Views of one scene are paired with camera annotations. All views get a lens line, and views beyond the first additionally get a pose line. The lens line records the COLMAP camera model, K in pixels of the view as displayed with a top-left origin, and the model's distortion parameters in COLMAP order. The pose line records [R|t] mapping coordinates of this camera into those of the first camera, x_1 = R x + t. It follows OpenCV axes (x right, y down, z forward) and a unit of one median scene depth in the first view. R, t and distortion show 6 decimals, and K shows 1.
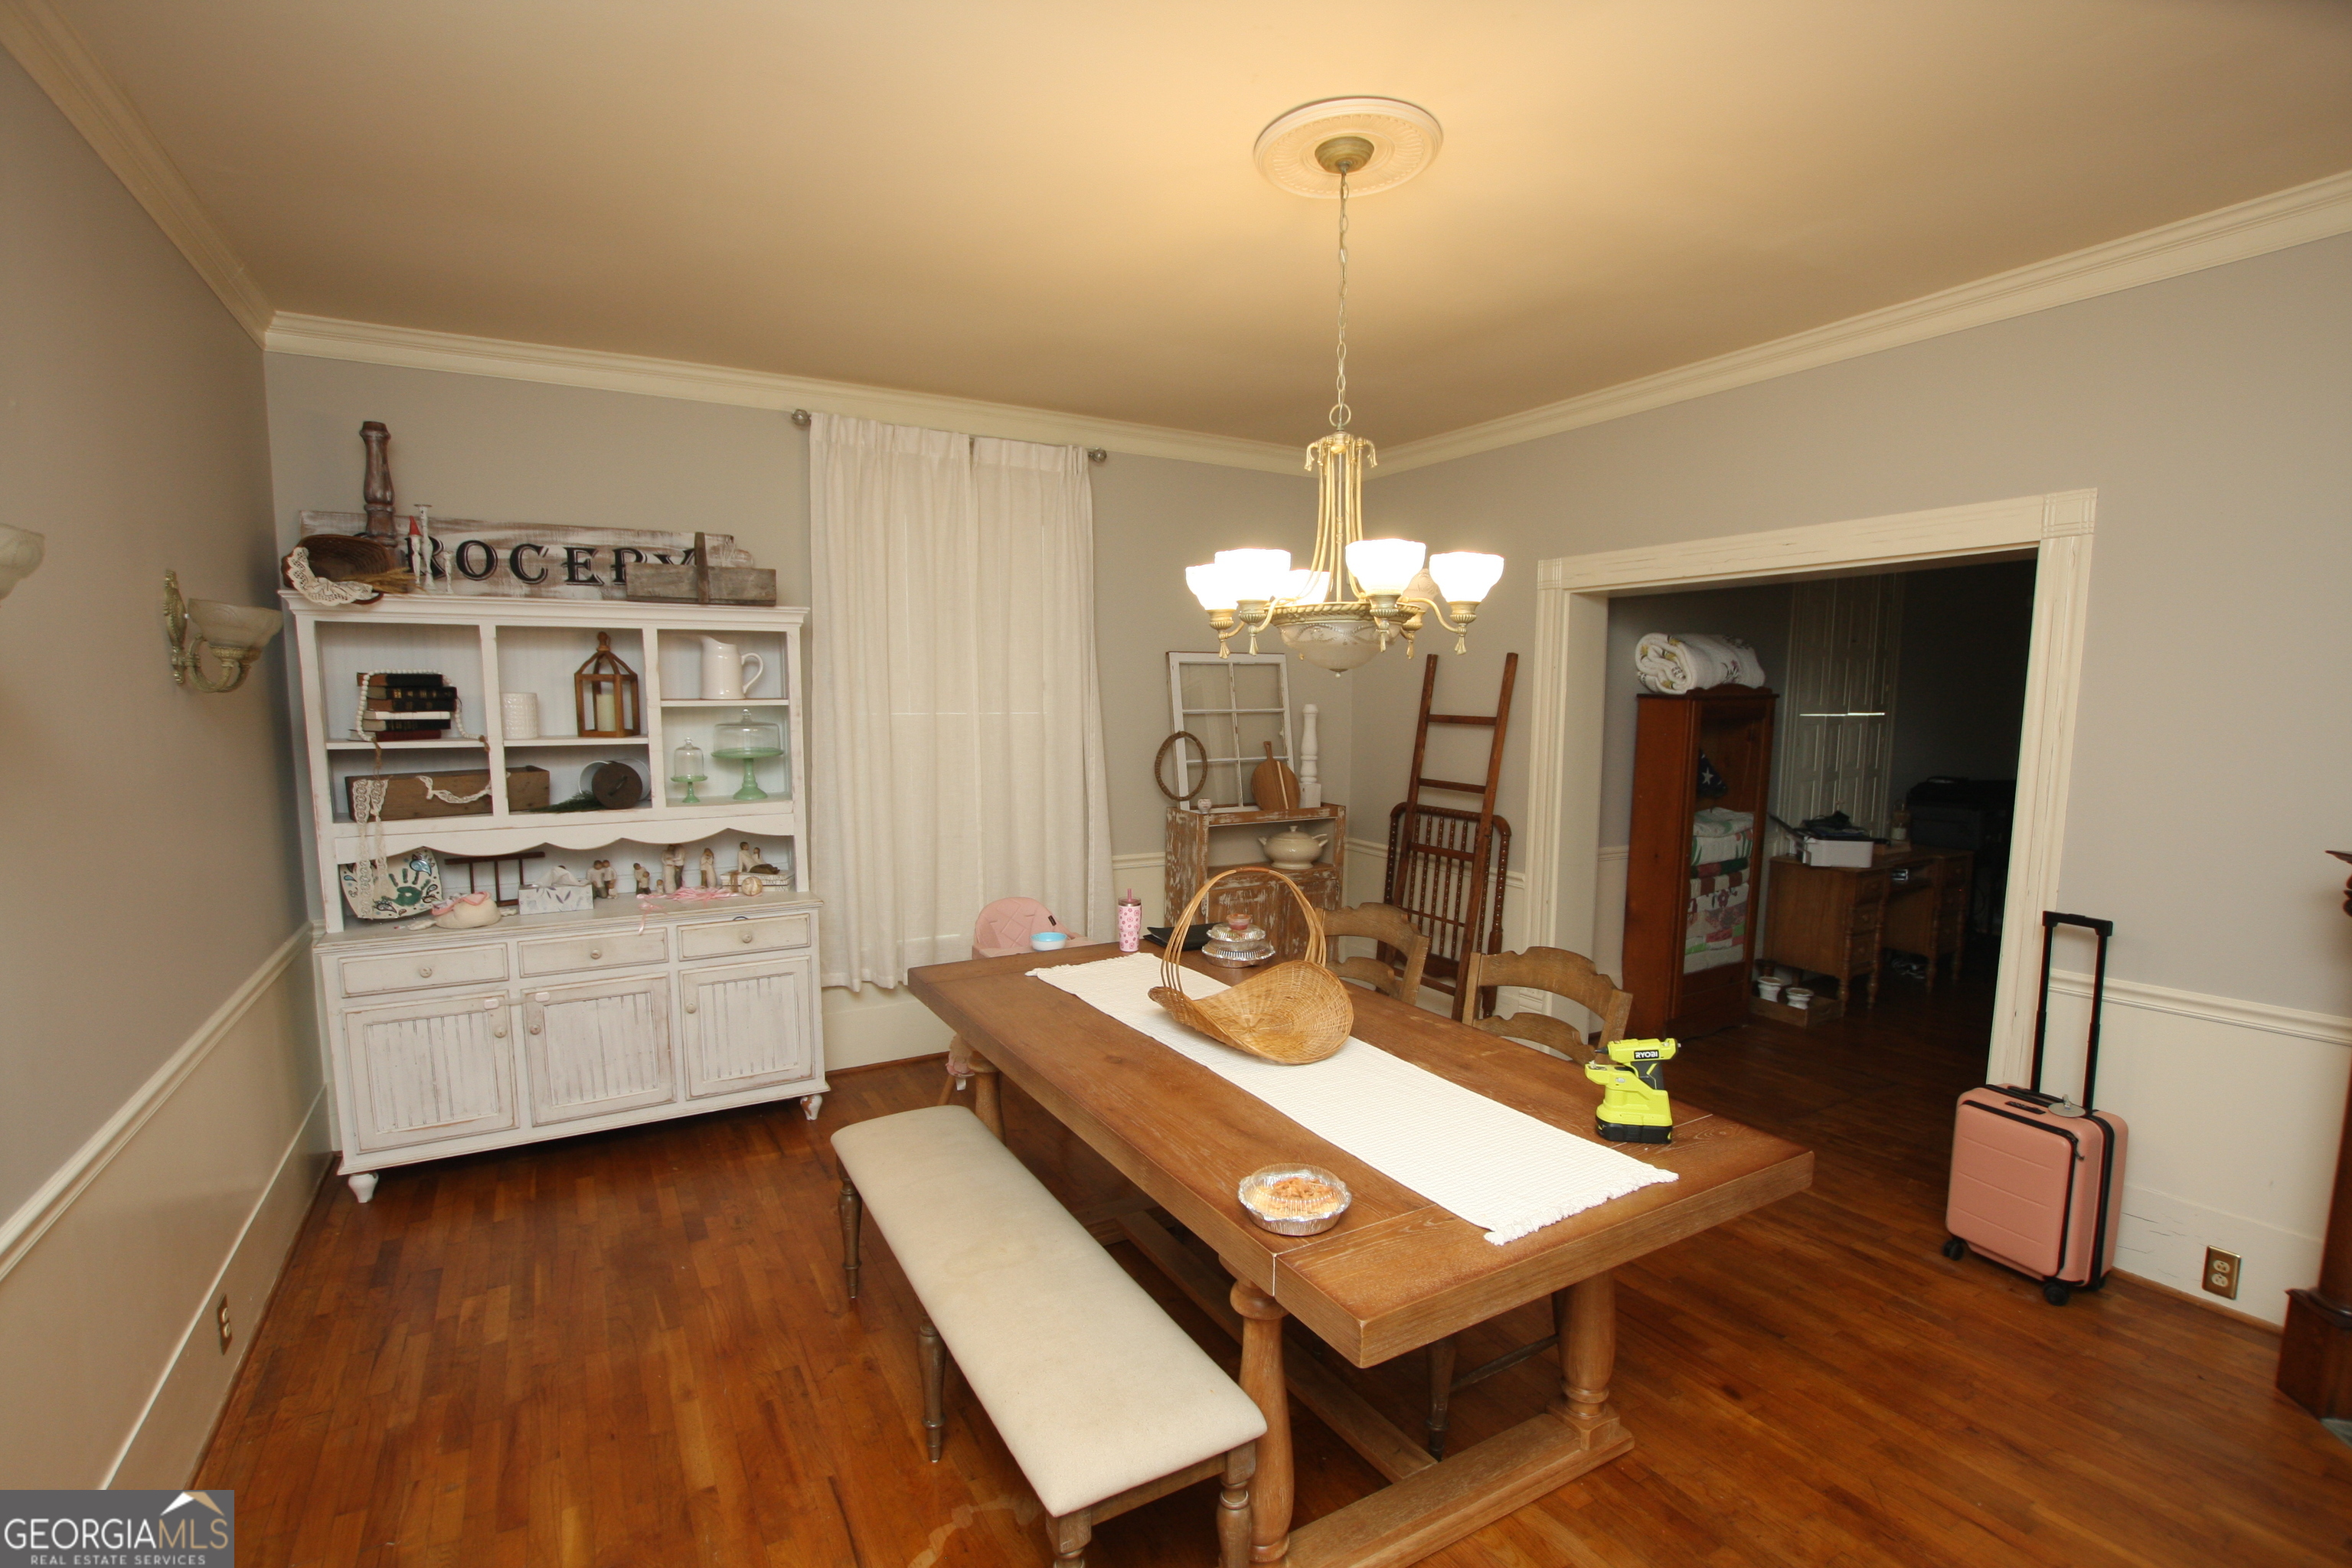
lens RADIAL K [[1097.2, 0, 1175.1], [0, 1097.2, 825.4], [0, 0, 1]] dist [-0.032778, 0.004390]
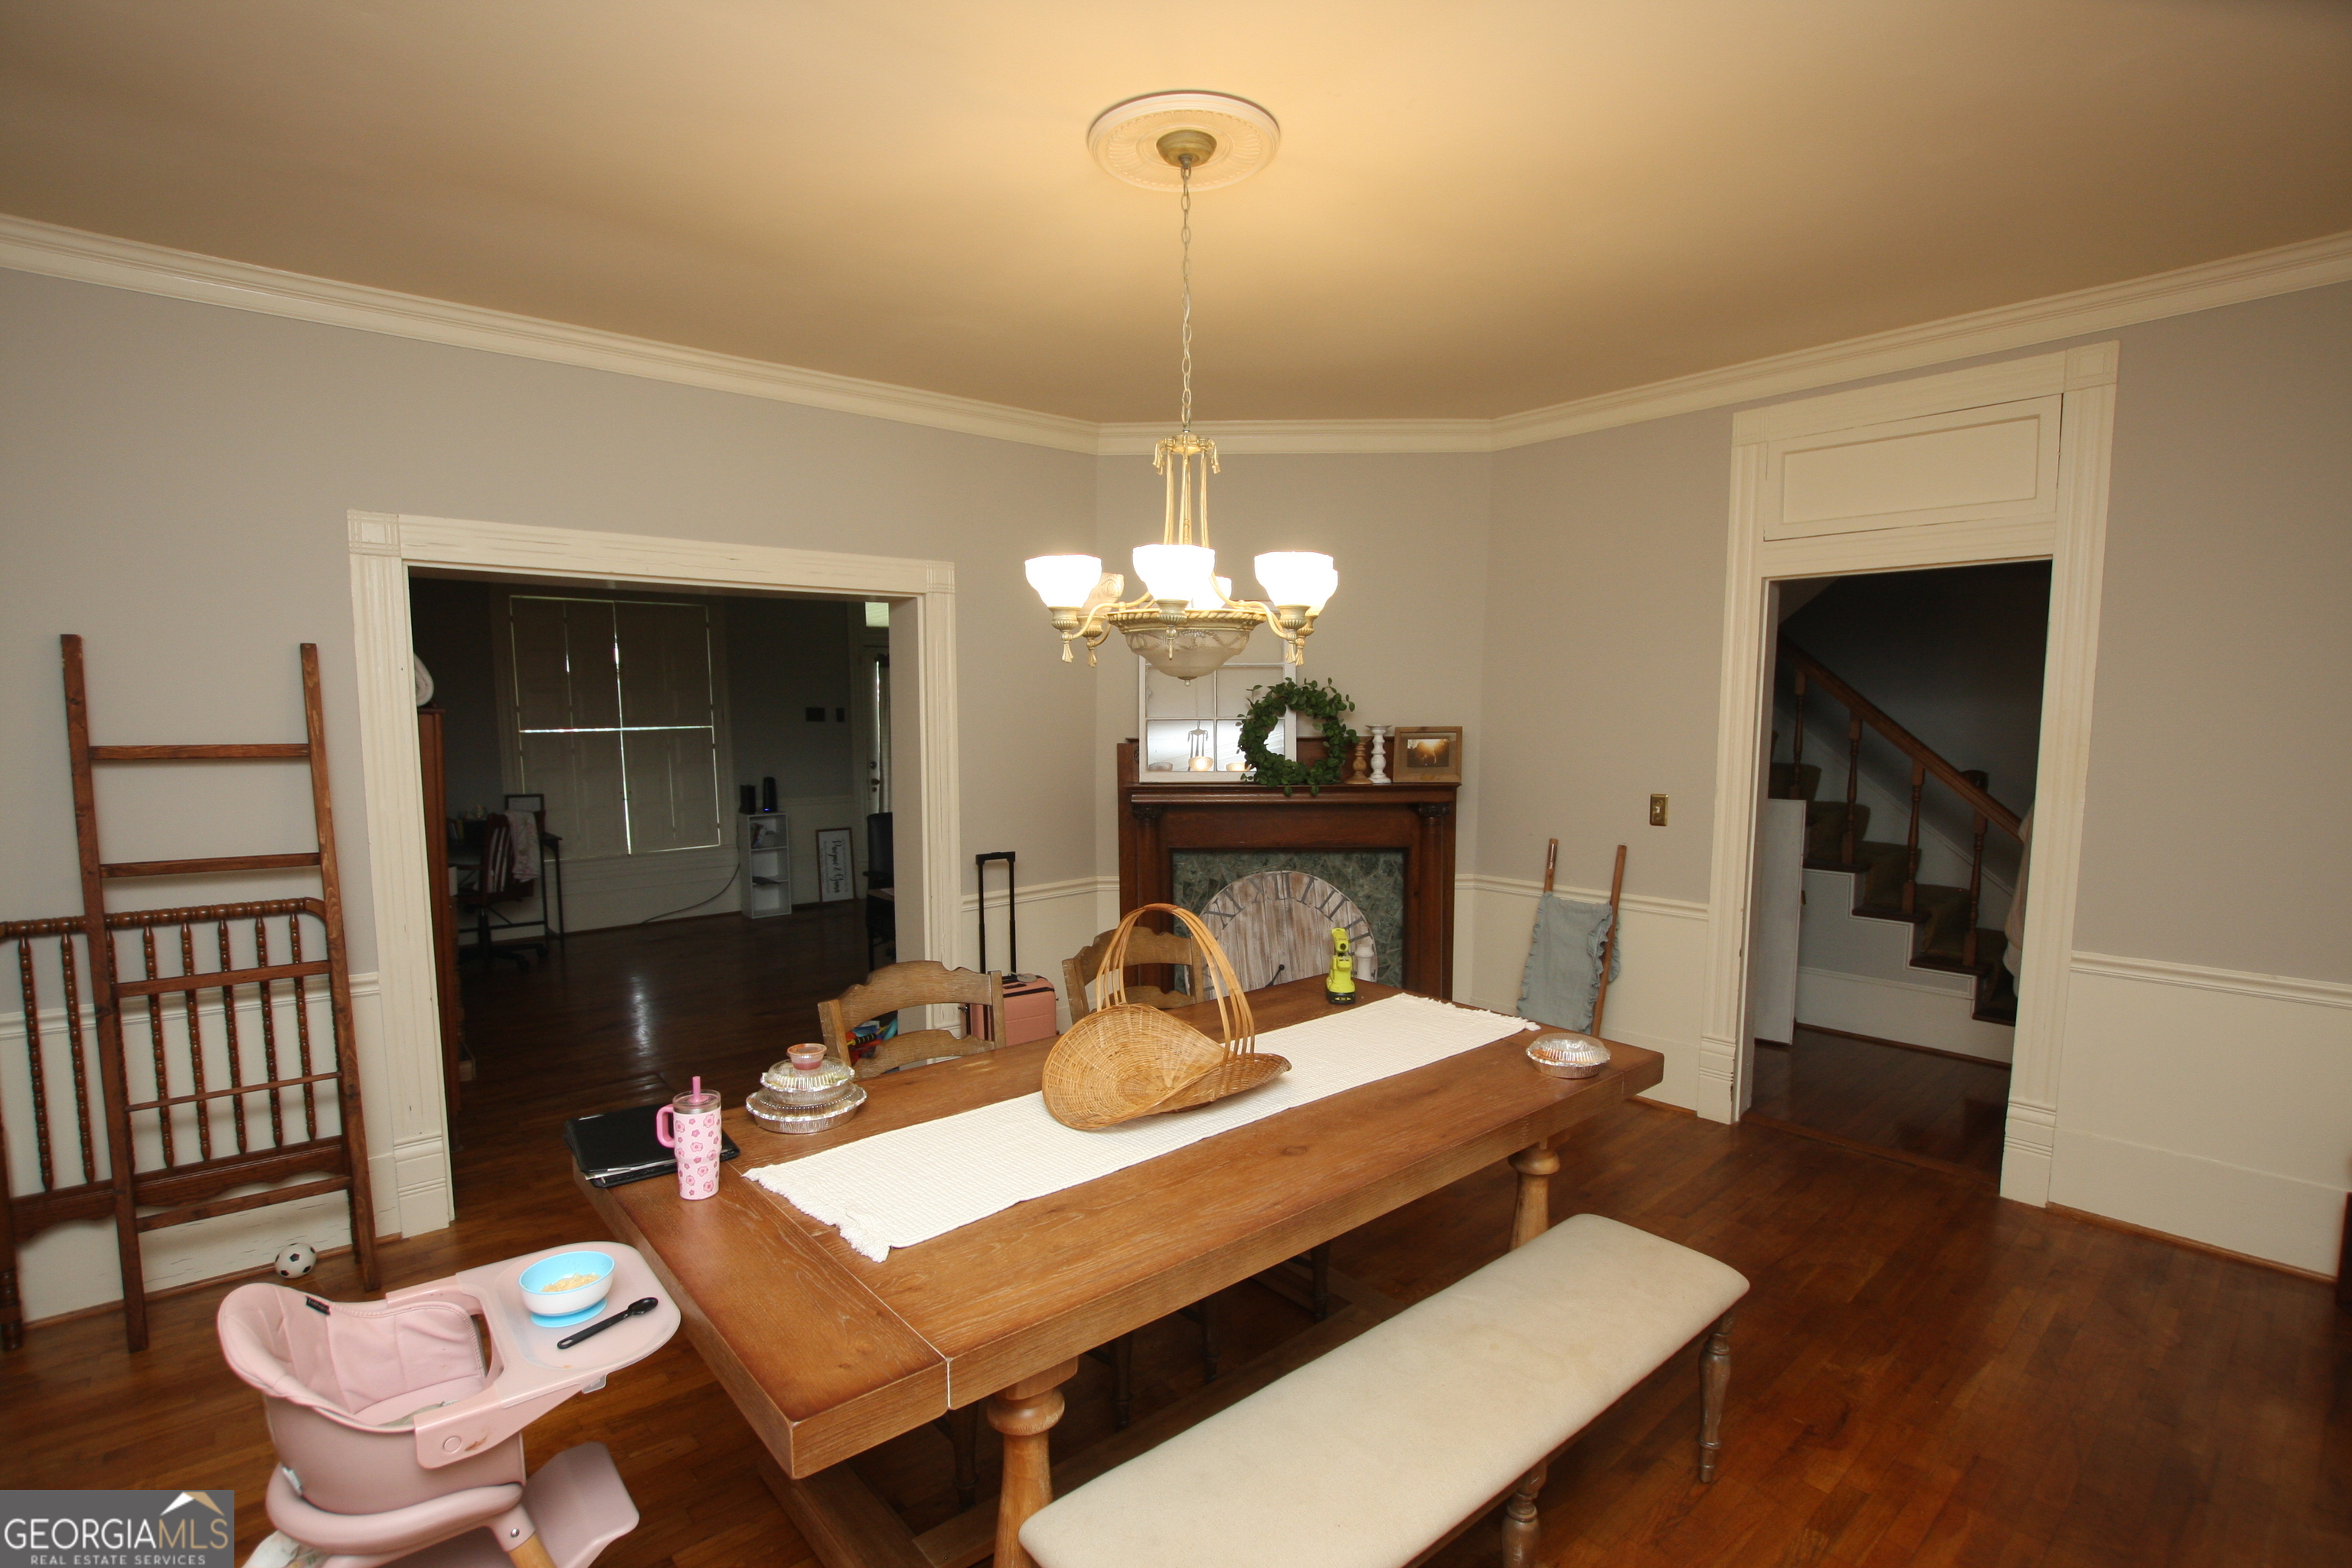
lens RADIAL K [[1097.2, 0, 1175.1], [0, 1097.2, 825.4], [0, 0, 1]] dist [-0.032778, 0.004390]
pose [[-0.187464, -0.105438, 0.976596, -0.685861], [0.118727, 0.984501, 0.129082, -0.119856], [-0.975070, 0.140147, -0.172041, 1.007802]]
